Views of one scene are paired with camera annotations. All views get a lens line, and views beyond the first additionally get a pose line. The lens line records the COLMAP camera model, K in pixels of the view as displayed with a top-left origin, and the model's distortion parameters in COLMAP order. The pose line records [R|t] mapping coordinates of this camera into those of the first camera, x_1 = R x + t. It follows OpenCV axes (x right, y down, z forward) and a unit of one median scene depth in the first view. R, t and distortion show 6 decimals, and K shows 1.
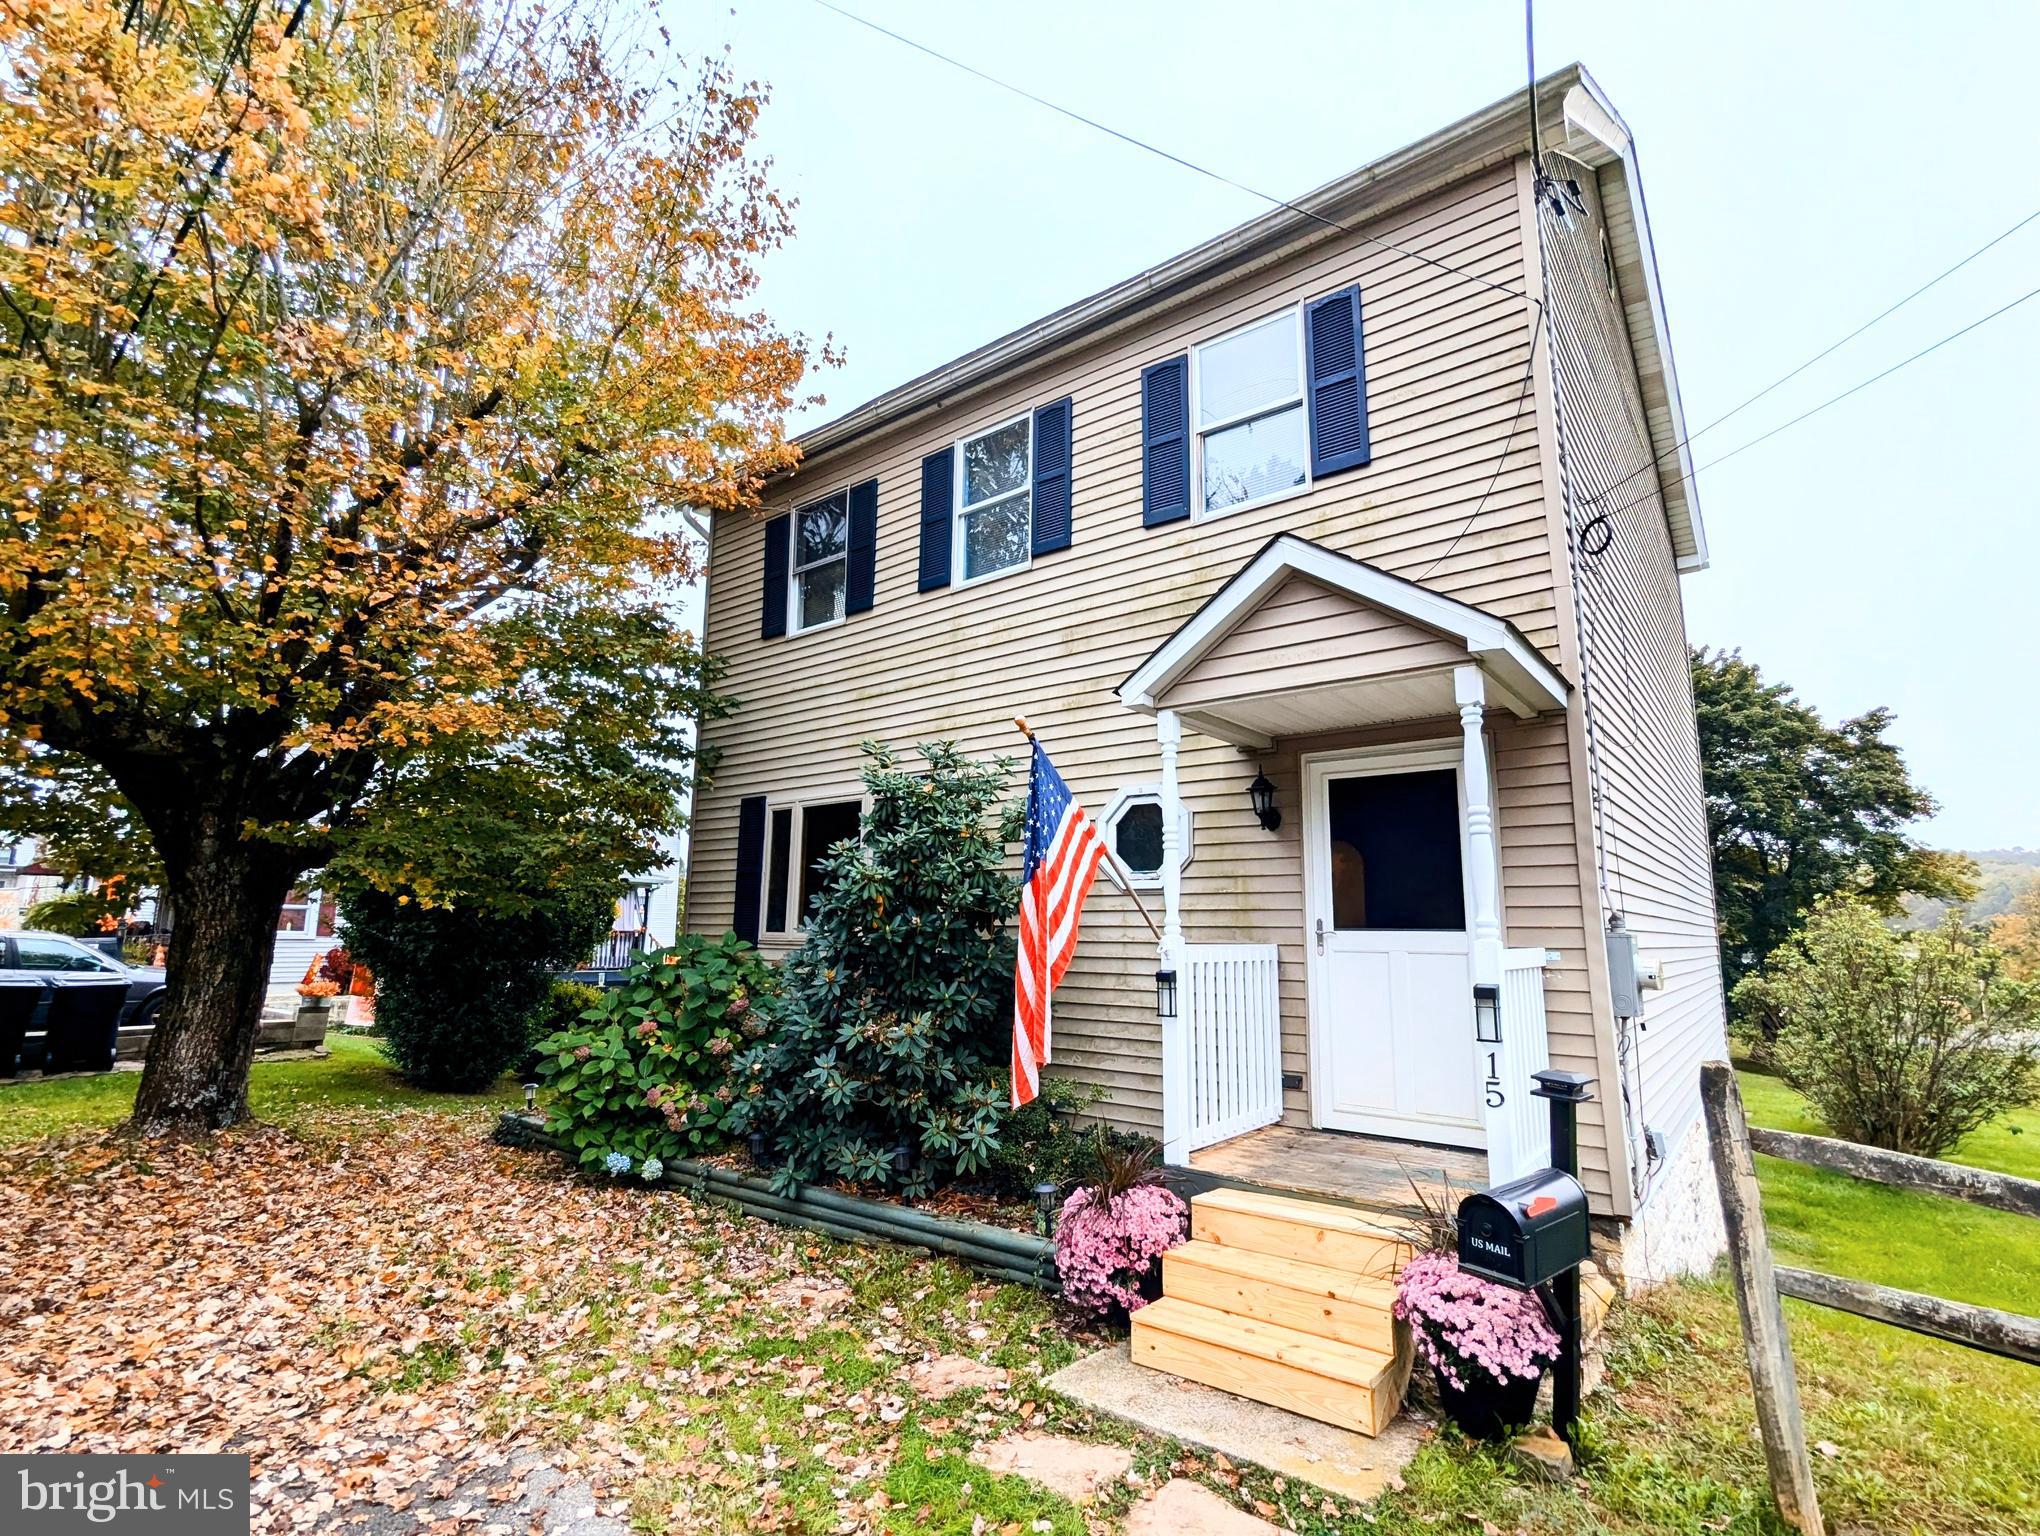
lens RADIAL K [[973.8, 0, 1012.7], [0, 973.8, 766.2], [0, 0, 1]] dist [-0.001522, 0.000154]
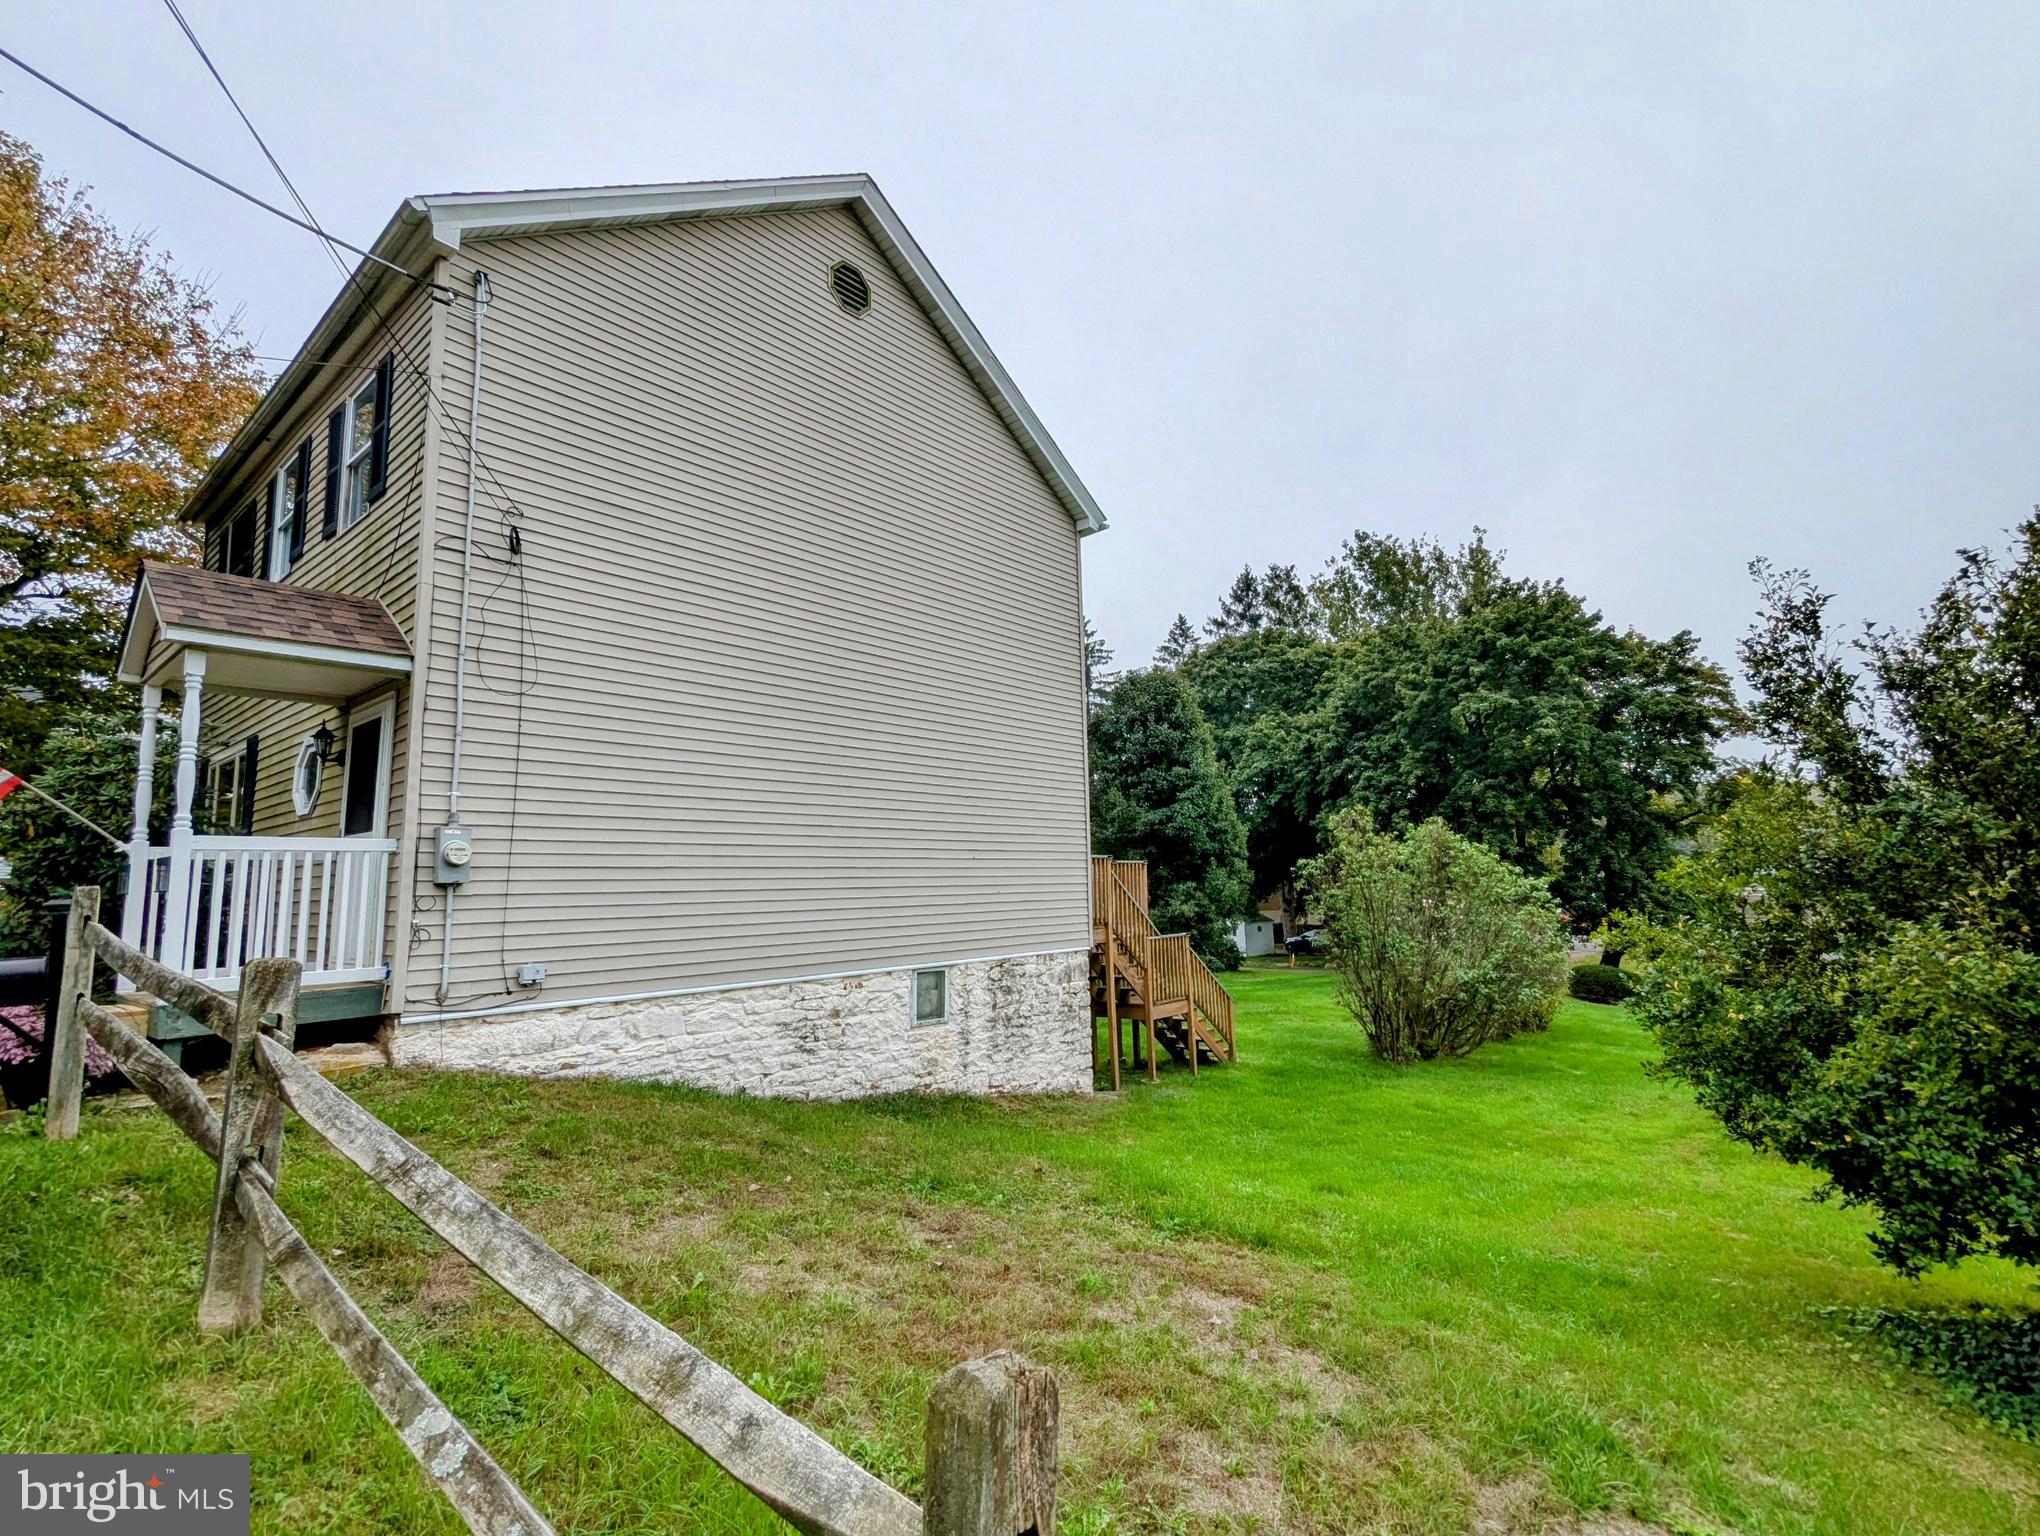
lens RADIAL K [[973.8, 0, 1012.7], [0, 973.8, 766.2], [0, 0, 1]] dist [-0.001522, 0.000154]
pose [[0.998352, -0.049306, -0.029351, 0.212854], [0.050425, 0.997977, 0.038715, 0.005914], [0.027383, -0.040131, 0.998819, -0.041764]]
